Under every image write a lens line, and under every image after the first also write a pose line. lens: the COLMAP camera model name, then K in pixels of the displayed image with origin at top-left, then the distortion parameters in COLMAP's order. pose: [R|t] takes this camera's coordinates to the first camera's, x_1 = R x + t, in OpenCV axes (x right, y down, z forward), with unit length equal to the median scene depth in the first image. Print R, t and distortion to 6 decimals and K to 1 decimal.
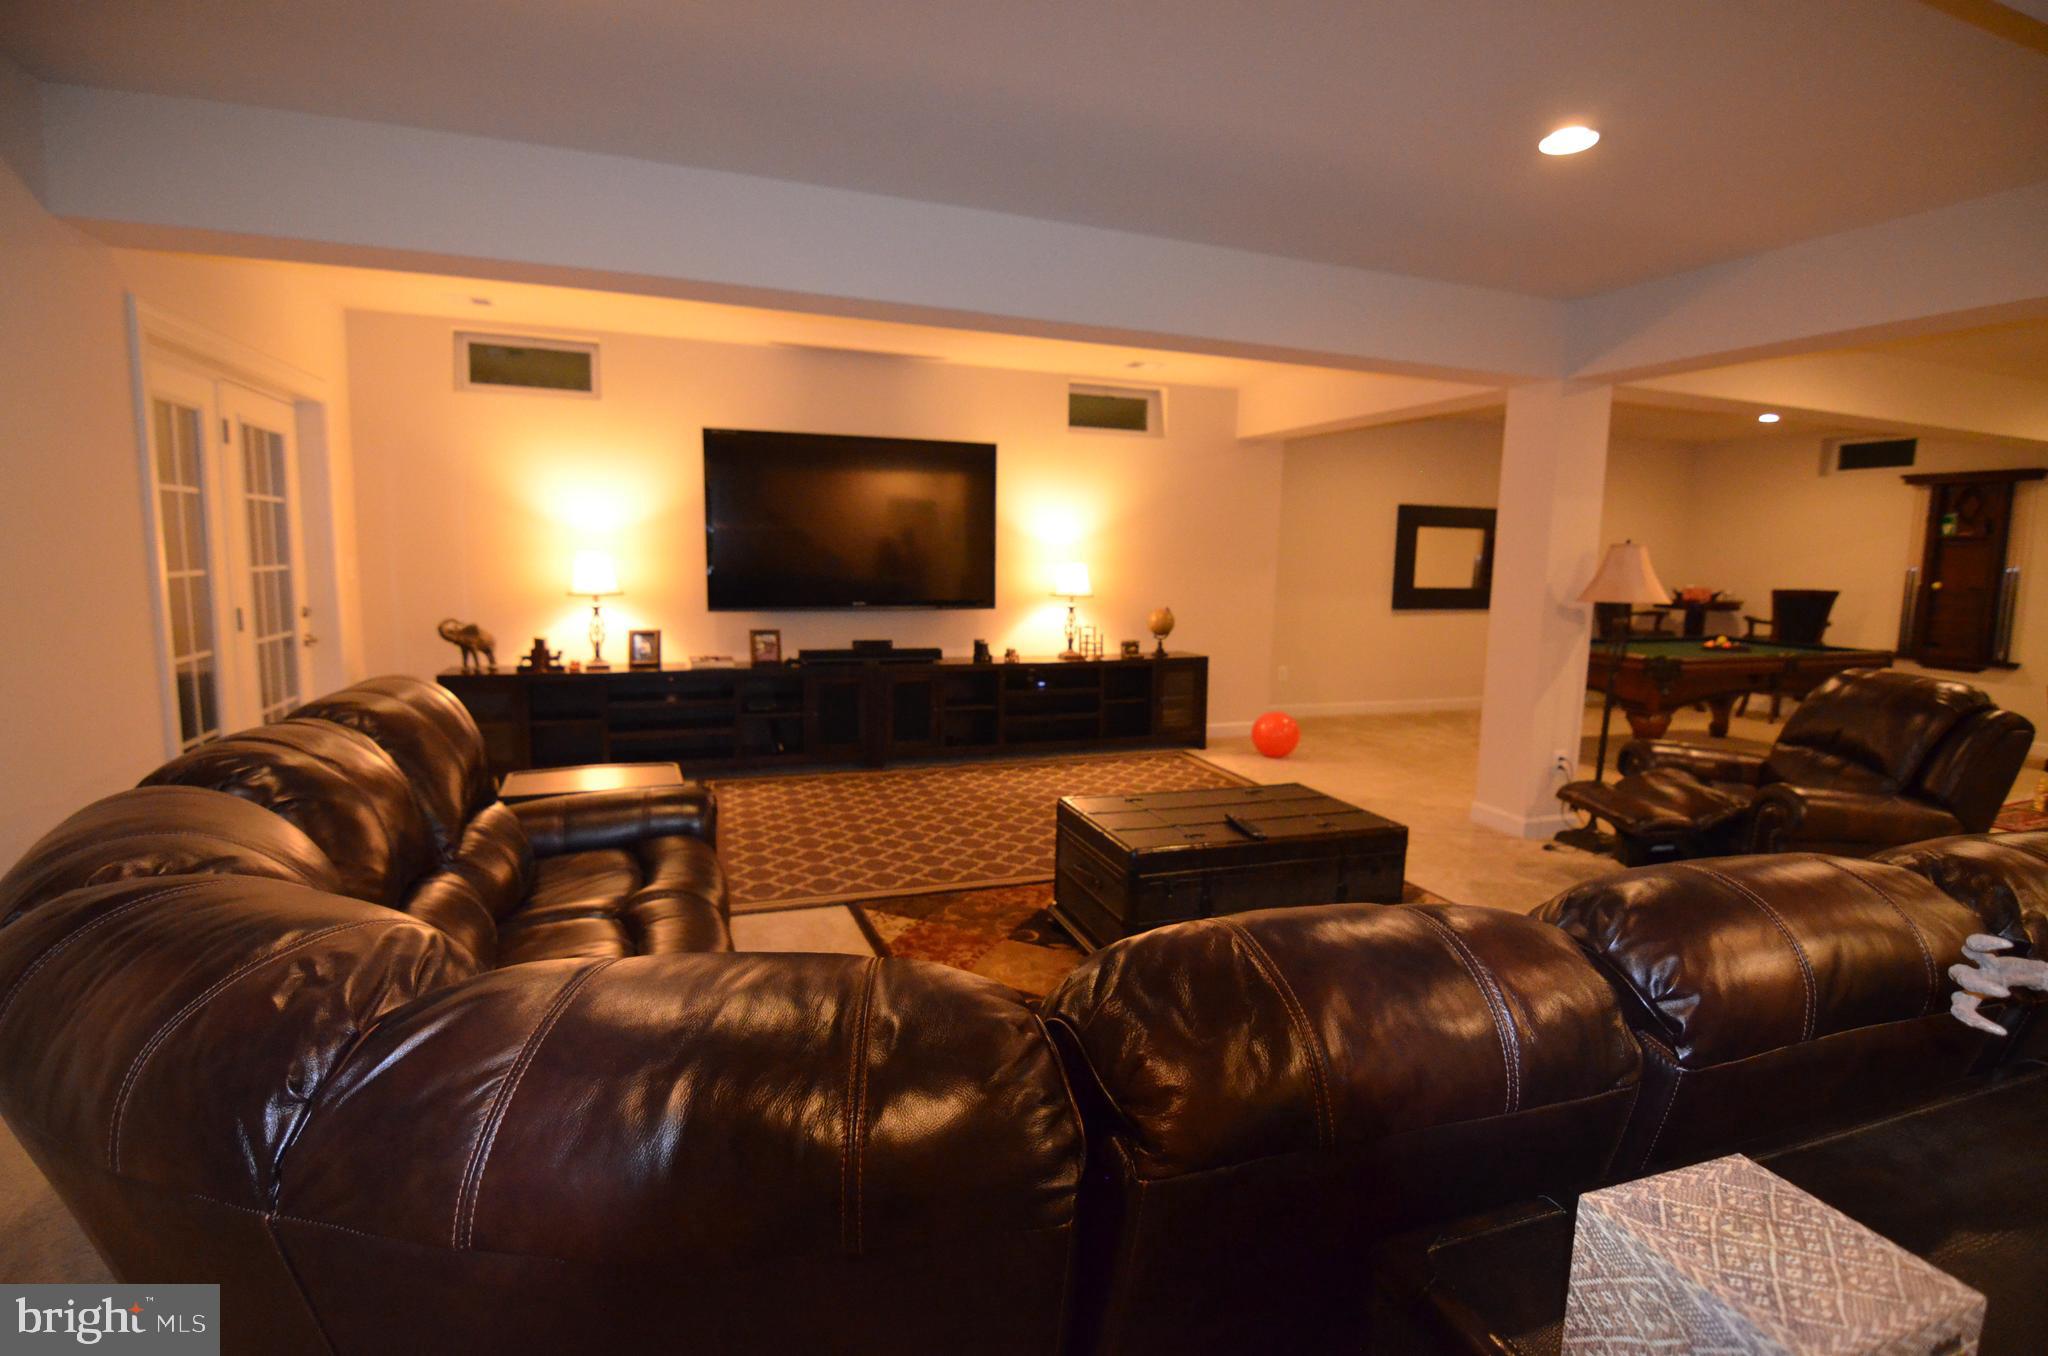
lens RADIAL K [[981.4, 0, 1017.5], [0, 981.4, 680.7], [0, 0, 1]] dist [-0.006397, -0.010733]
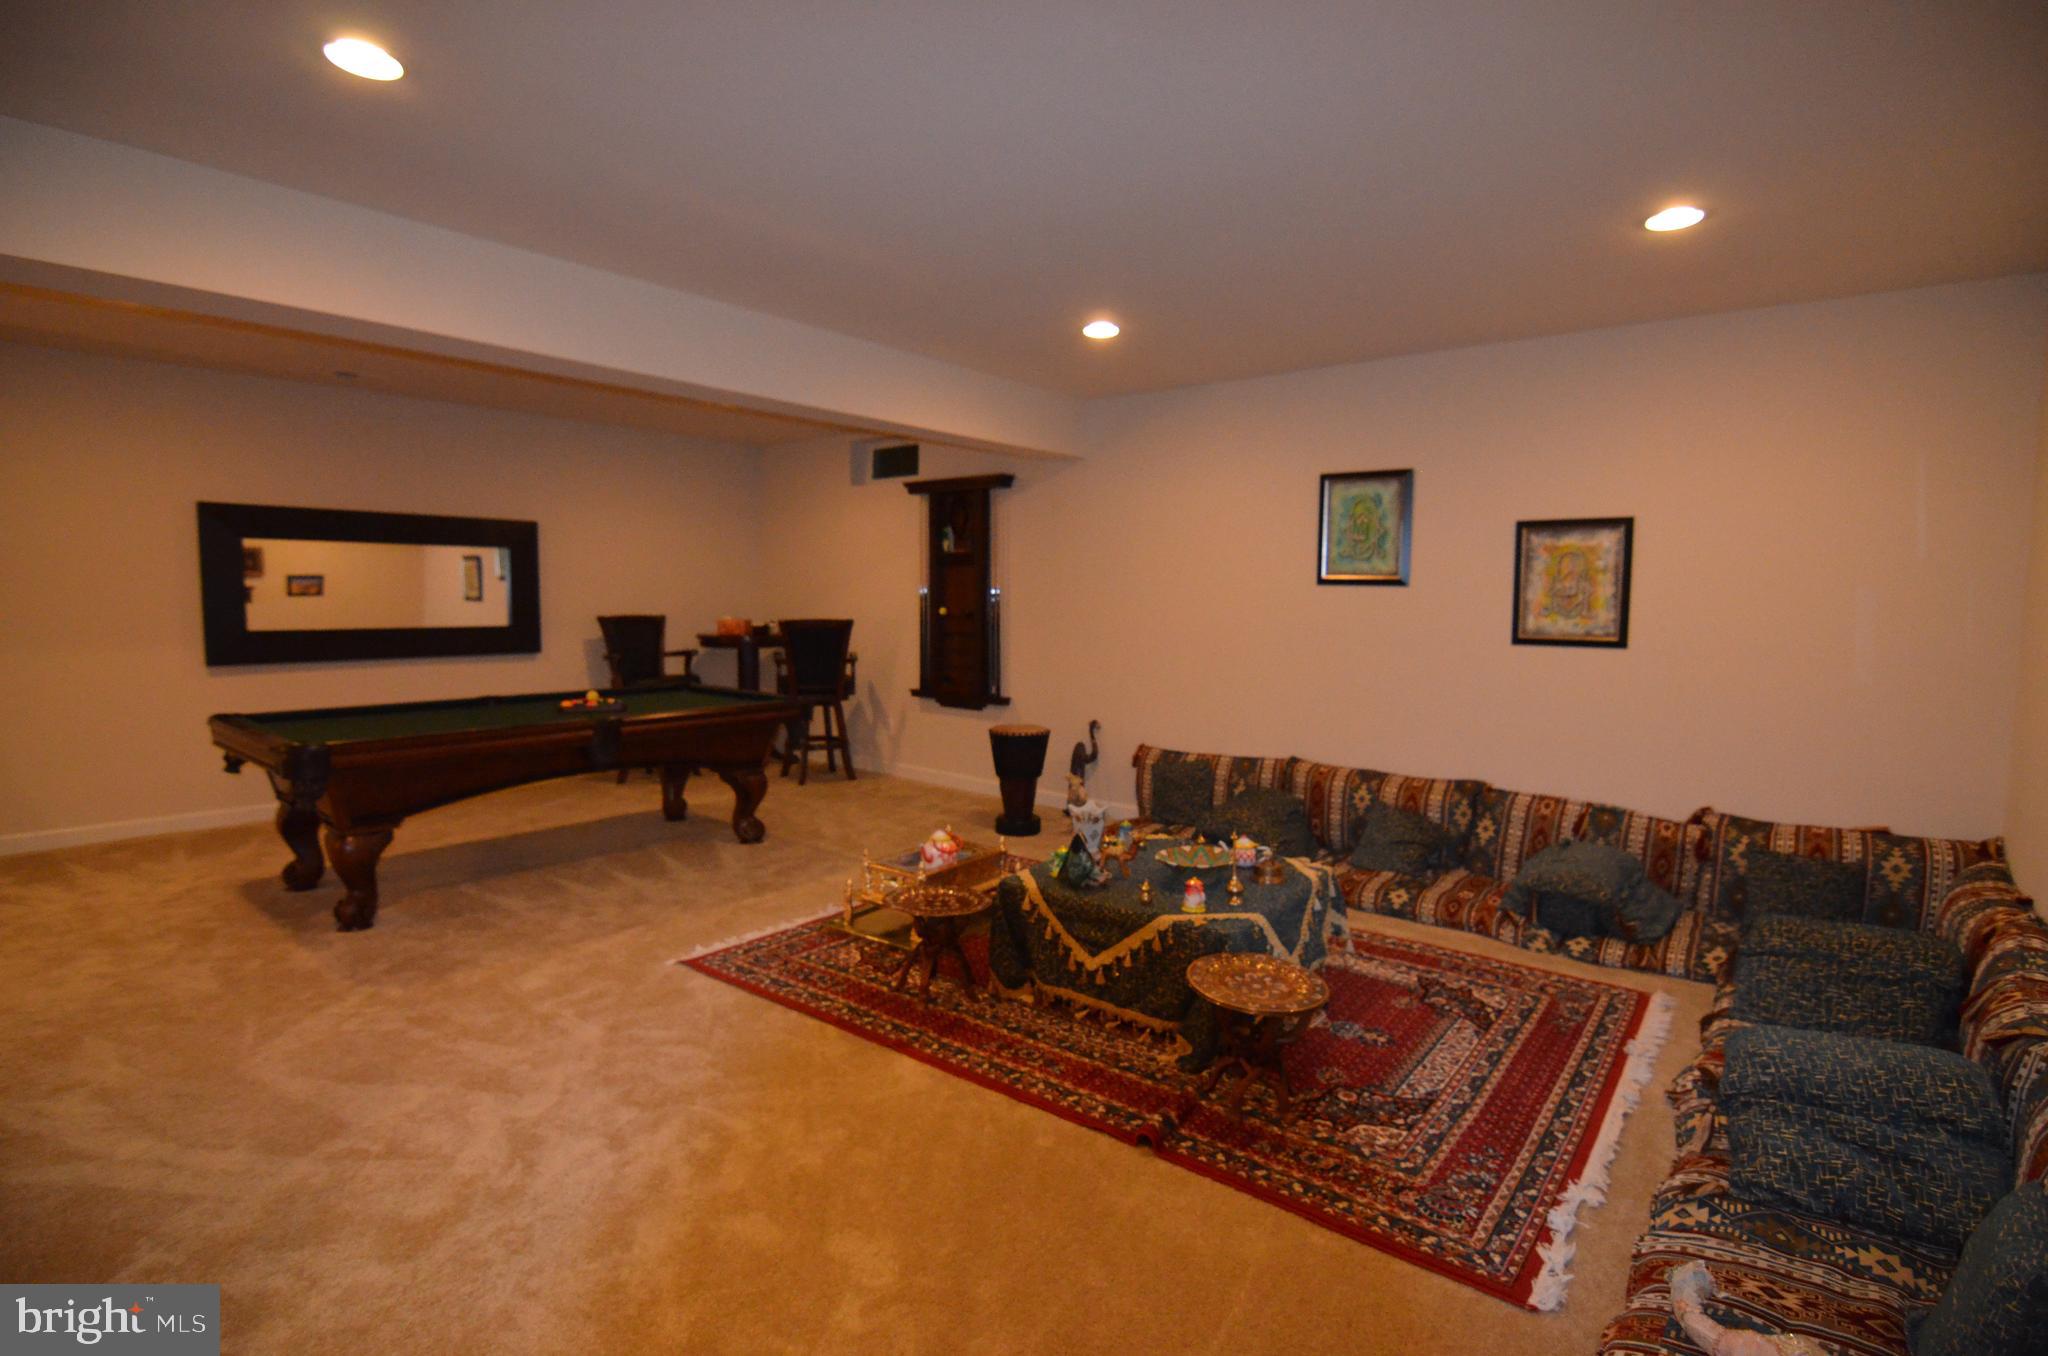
lens RADIAL K [[981.4, 0, 1023.8], [0, 981.4, 674.0], [0, 0, 1]] dist [-0.006397, -0.010733]
pose [[0.860122, -0.050504, 0.507583, 0.369962], [0.072640, 0.997072, -0.023884, -0.010459], [-0.504890, 0.057414, 0.861272, 0.139970]]
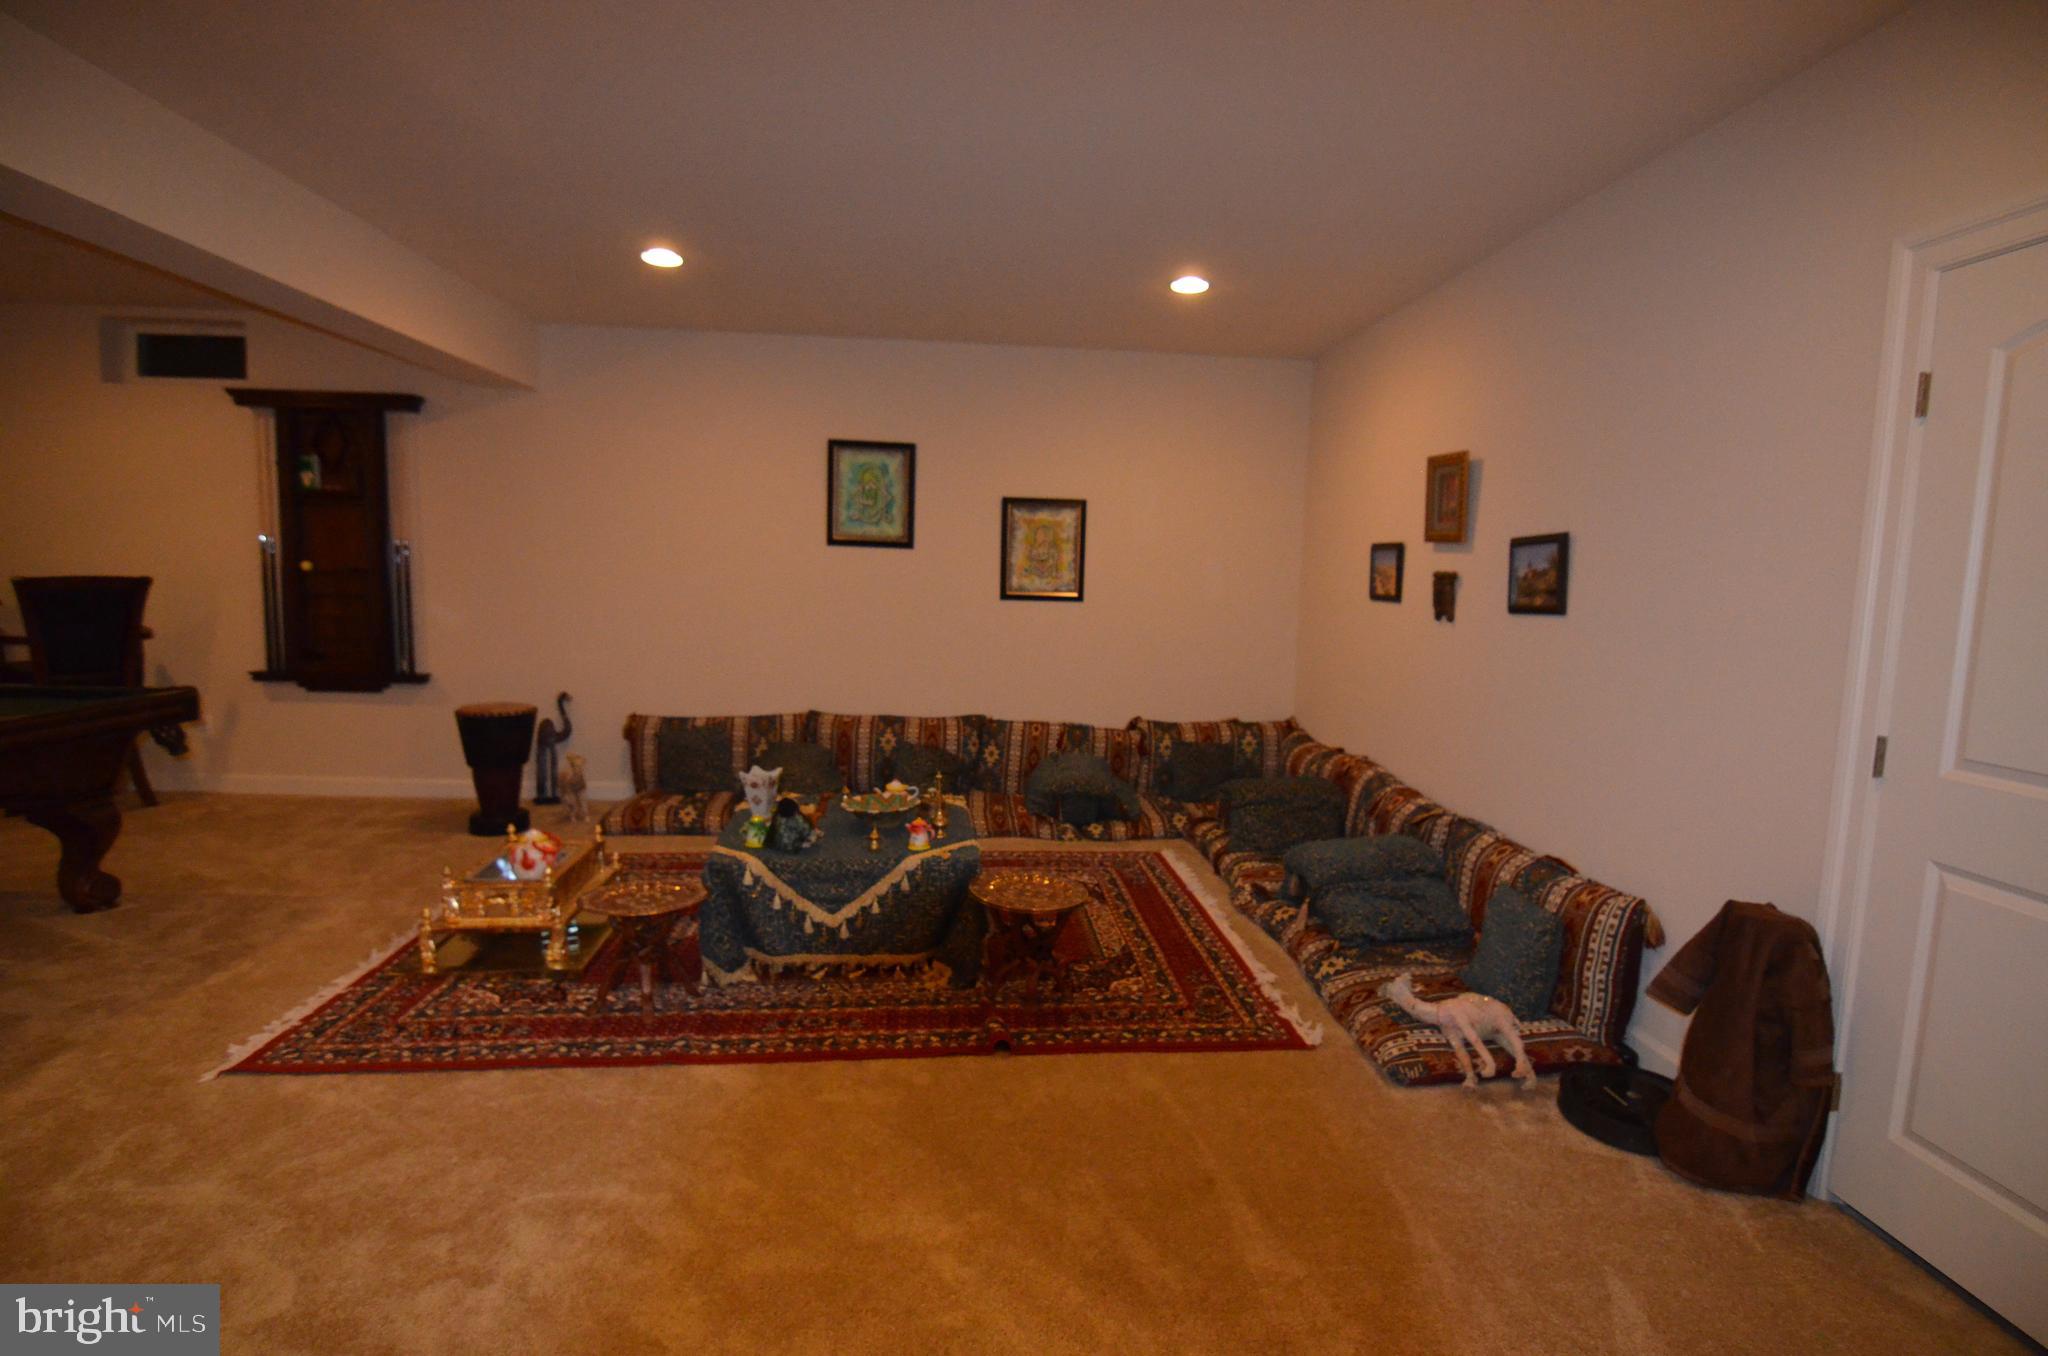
lens RADIAL K [[981.4, 0, 1045.8], [0, 981.4, 678.6], [0, 0, 1]] dist [-0.006397, -0.010733]
pose [[0.263192, -0.115427, 0.957813, 0.289077], [0.103738, 0.990446, 0.090854, -0.019992], [-0.959150, 0.075449, 0.272652, 0.226217]]
